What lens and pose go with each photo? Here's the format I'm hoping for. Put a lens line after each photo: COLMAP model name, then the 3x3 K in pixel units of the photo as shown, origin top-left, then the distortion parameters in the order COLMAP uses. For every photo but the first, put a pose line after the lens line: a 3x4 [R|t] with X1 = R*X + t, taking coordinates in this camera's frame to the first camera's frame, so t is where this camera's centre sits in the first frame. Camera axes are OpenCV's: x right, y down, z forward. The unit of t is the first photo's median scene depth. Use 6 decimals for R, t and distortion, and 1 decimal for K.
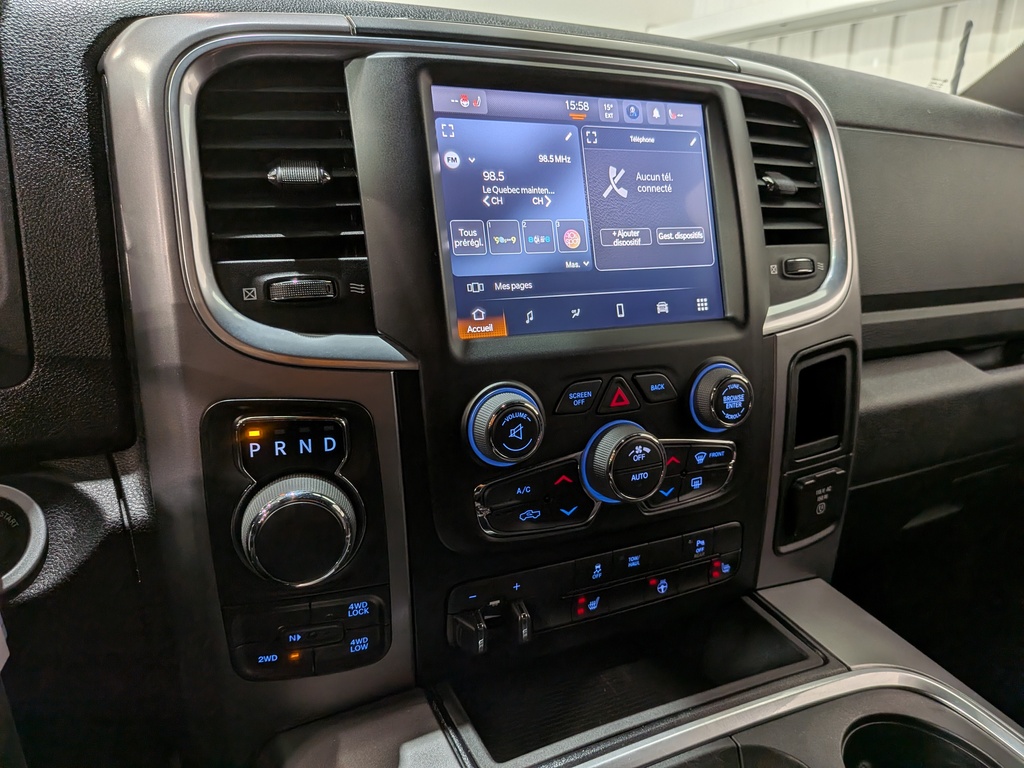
lens RADIAL K [[744.2, 0, 523.7], [0, 744.2, 382.3], [0, 0, 1]] dist [0.046941, -0.082678]
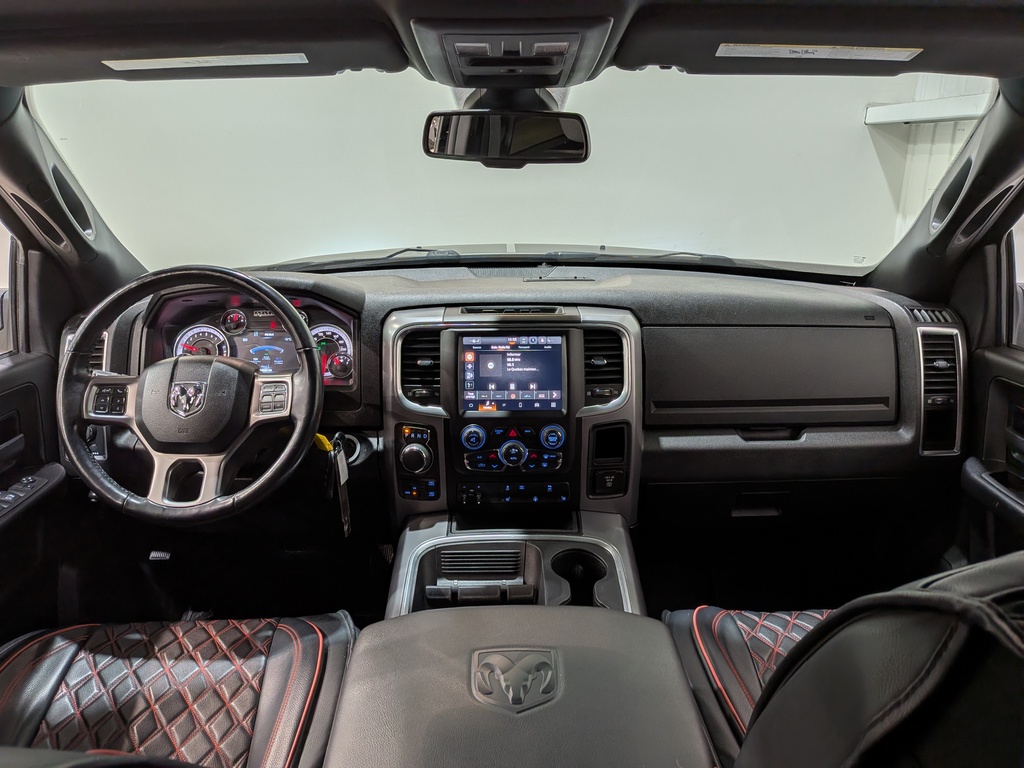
lens RADIAL K [[719.8, 0, 512.0], [0, 719.8, 384.0], [0, 0, 1]] dist [0.060408, -0.095930]
pose [[0.905616, 0.098704, -0.412453, 1.386981], [-0.093946, 0.995068, 0.031854, -0.289015], [0.413562, 0.009901, 0.910422, -1.822874]]
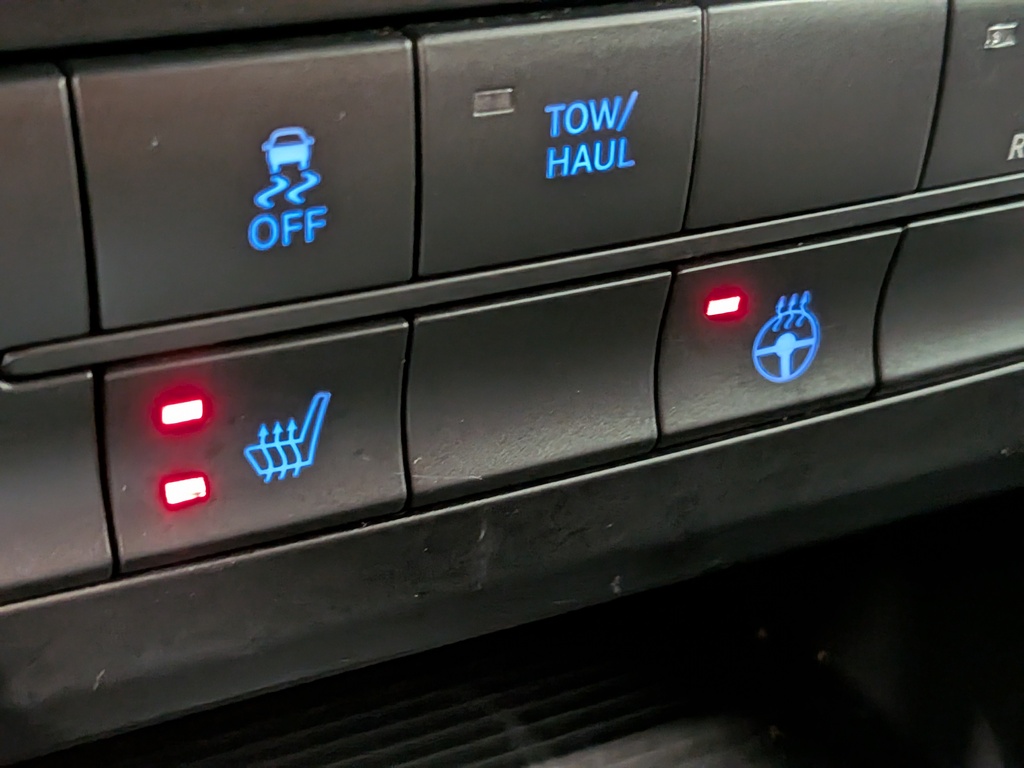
lens RADIAL K [[1470.4, 0, 512.0], [0, 1470.4, 384.0], [0, 0, 1]] dist [0.107526, -0.120284]
pose [[0.999692, 0.007679, 0.023587, 0.139976], [-0.012536, 0.976916, 0.213254, 0.247350], [-0.021404, -0.213484, 0.976712, 0.798439]]
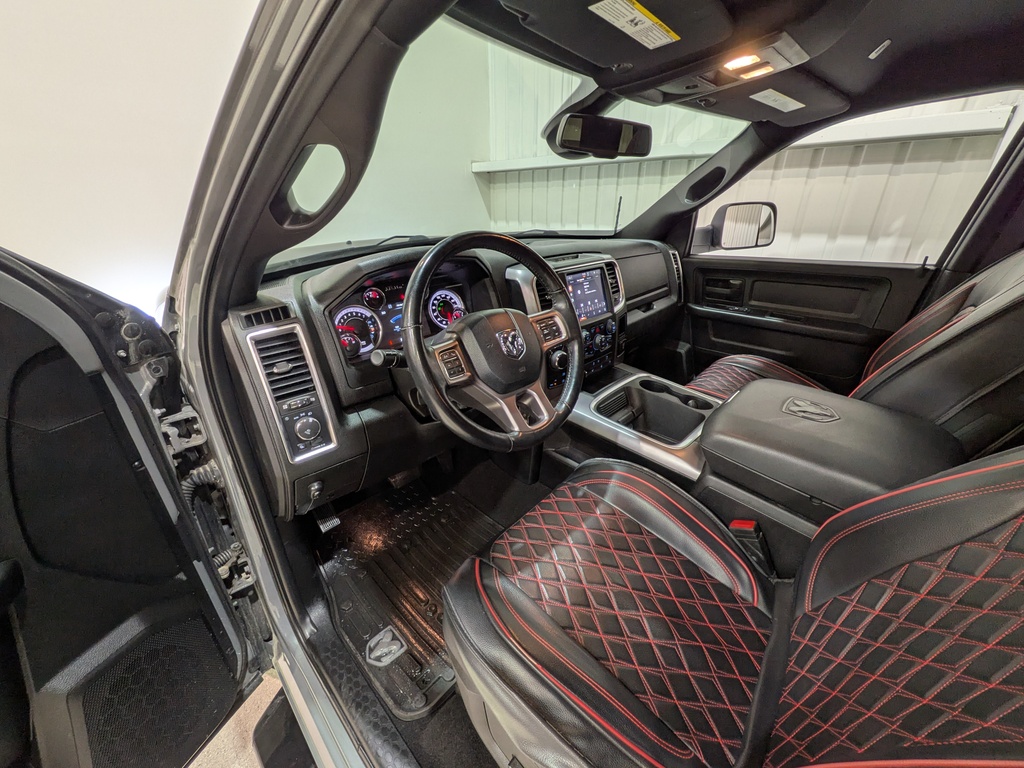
lens RADIAL K [[394.4, 0, 512.0], [0, 394.4, 384.0], [0, 0, 1]] dist [0.001913, 0.000164]
pose [[0.940126, -0.172978, 0.293668, -1.360079], [0.127997, 0.977756, 0.166164, -0.150629], [-0.315878, -0.118626, 0.941355, -1.530085]]
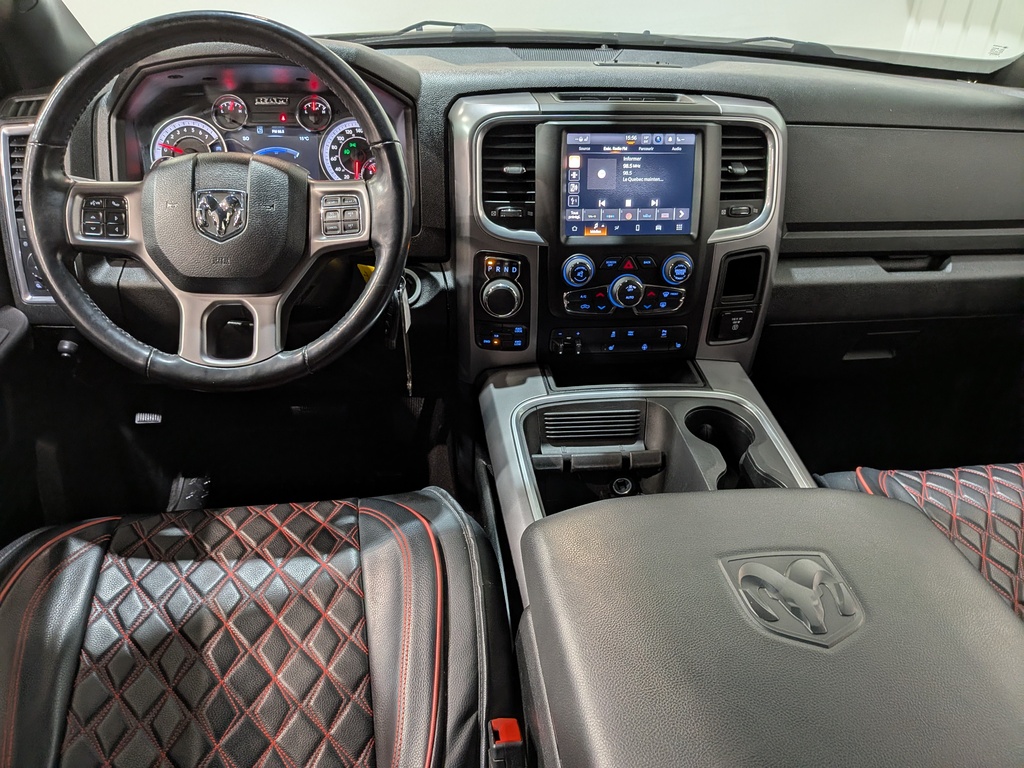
lens RADIAL K [[725.5, 0, 492.7], [0, 725.5, 388.0], [0, 0, 1]] dist [0.093692, -0.177848]
pose [[0.941213, 0.171824, -0.290852, 0.485411], [-0.098700, 0.963287, 0.249672, -0.147811], [0.323073, -0.206288, 0.923617, -1.494077]]
